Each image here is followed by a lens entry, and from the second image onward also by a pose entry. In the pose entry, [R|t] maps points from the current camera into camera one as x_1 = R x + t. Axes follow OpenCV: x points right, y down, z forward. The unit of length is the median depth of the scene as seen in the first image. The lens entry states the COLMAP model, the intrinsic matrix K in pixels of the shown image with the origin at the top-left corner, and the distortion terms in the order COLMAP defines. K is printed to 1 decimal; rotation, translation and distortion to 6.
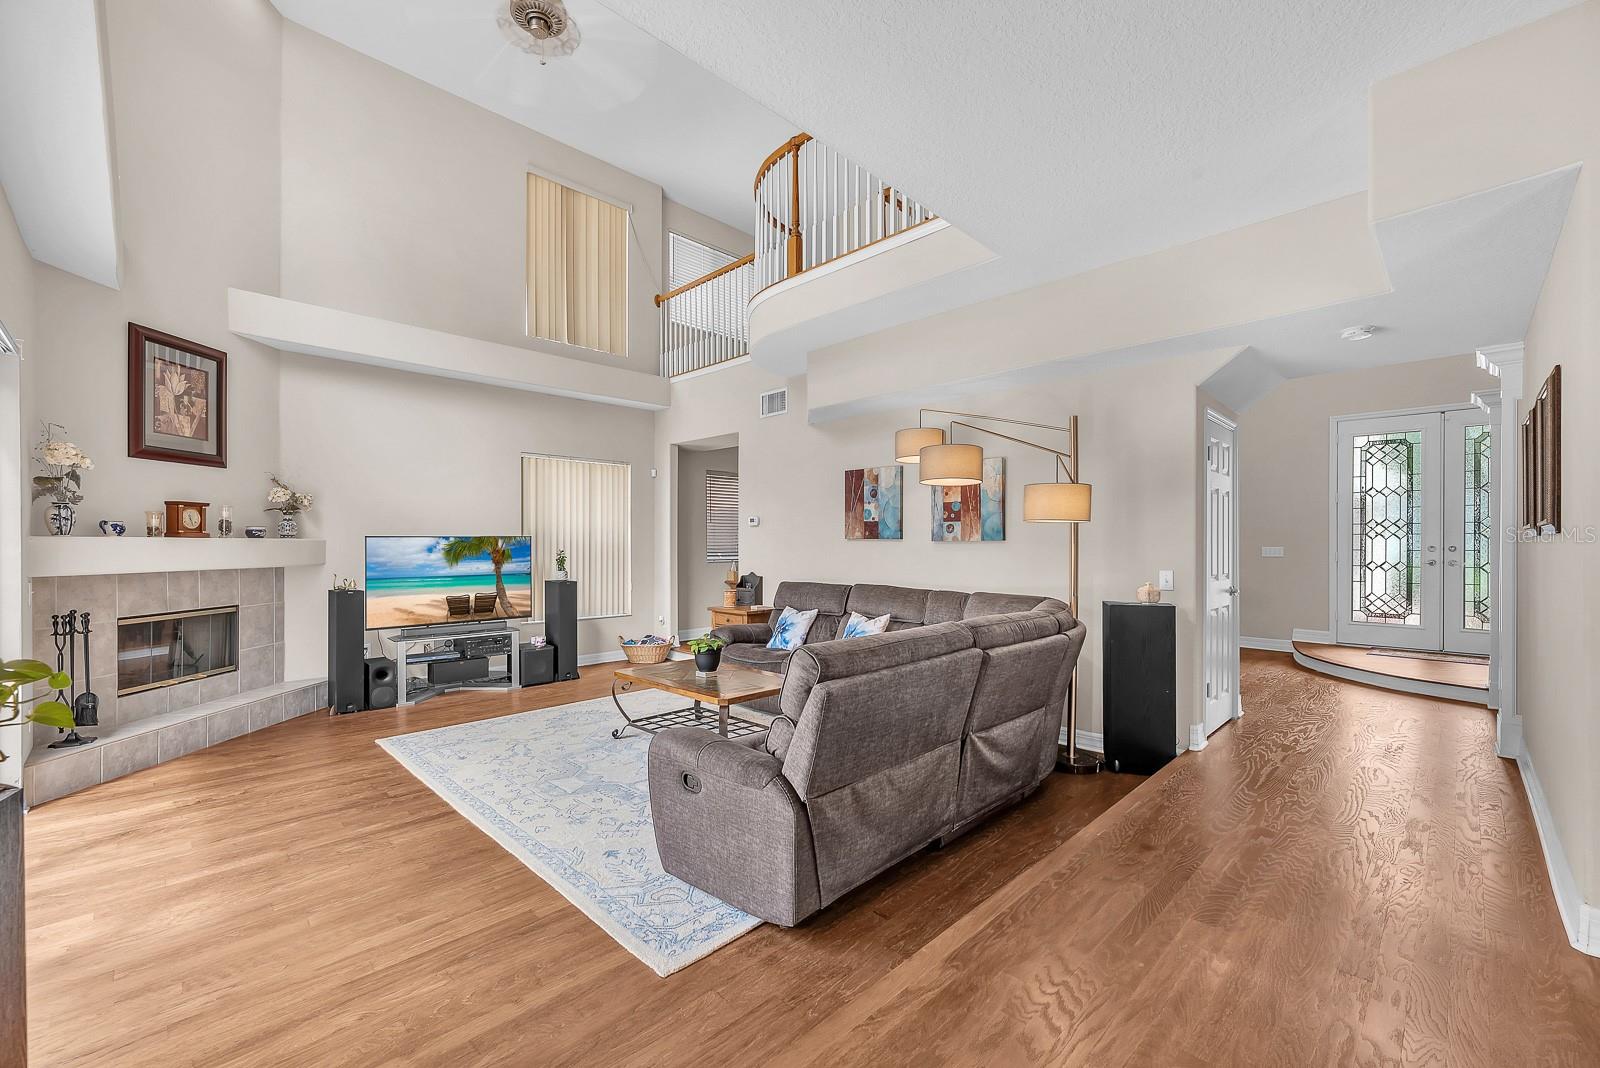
lens RADIAL K [[671.5, 0, 800.5], [0, 671.5, 540.8], [0, 0, 1]] dist [-0.007889, 0.000226]
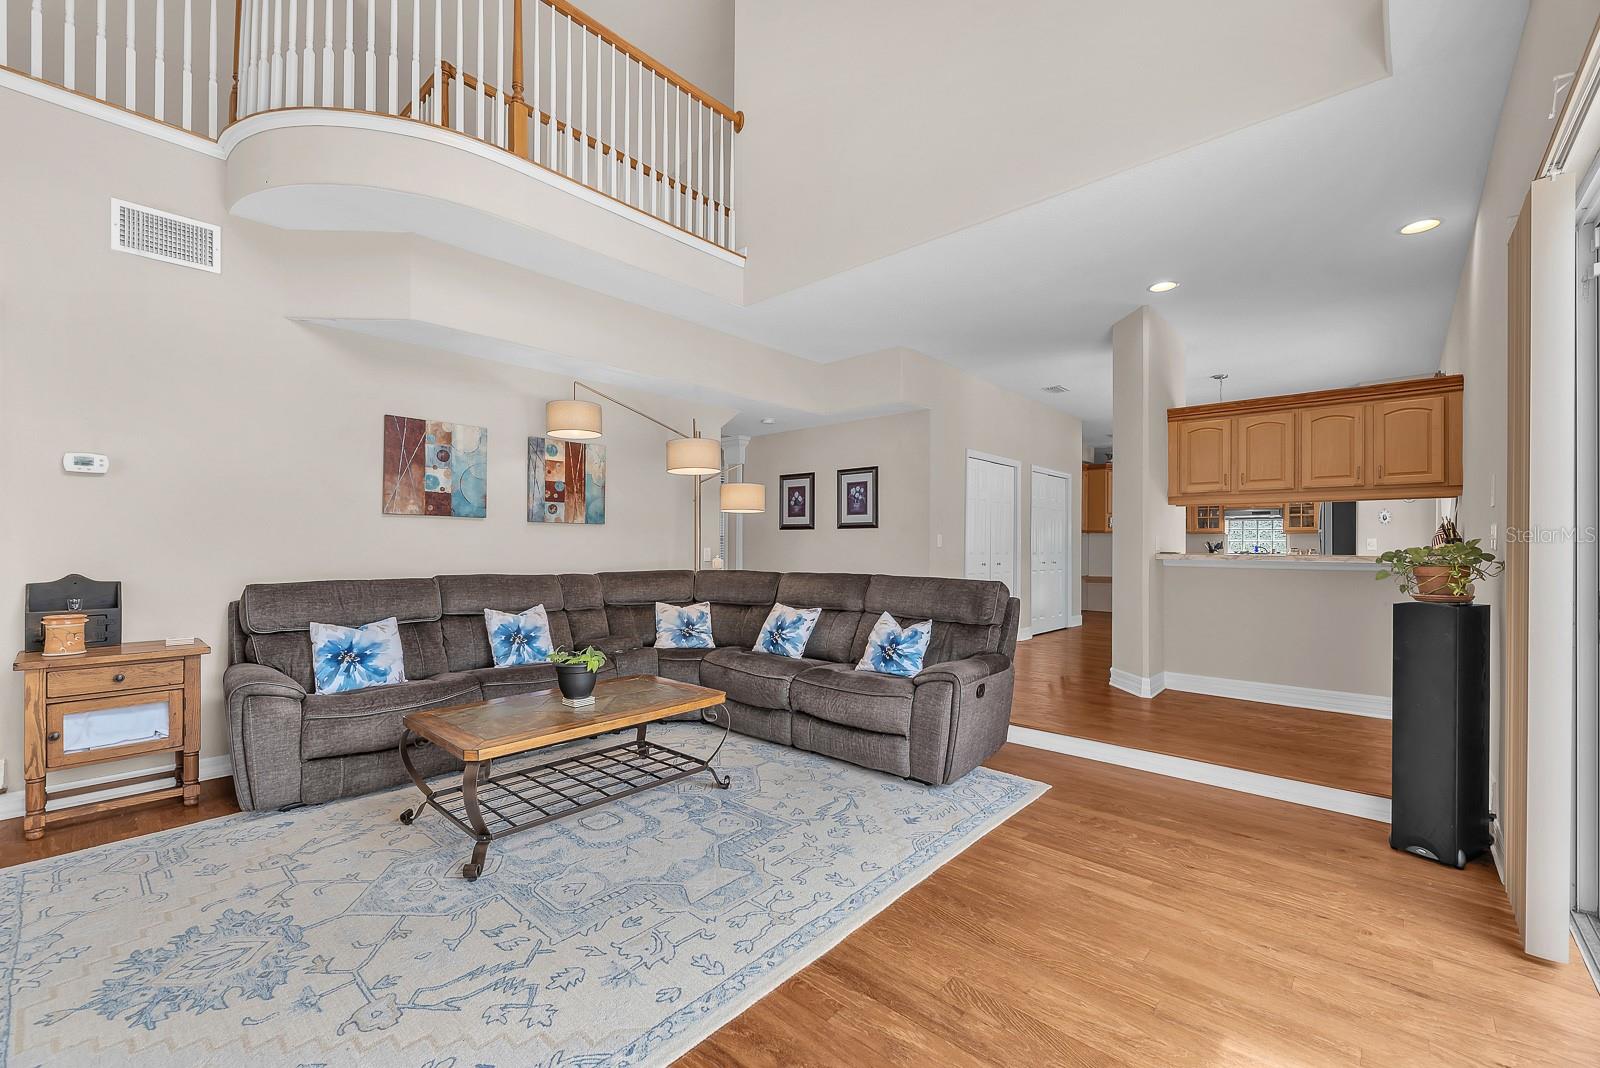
lens RADIAL K [[671.5, 0, 798.0], [0, 671.5, 540.1], [0, 0, 1]] dist [-0.007889, 0.000226]
pose [[-0.071193, 0.011756, 0.997393, -0.741745], [-0.005098, 0.999913, -0.012150, 0.034826], [-0.997450, -0.005950, -0.071127, 0.722458]]
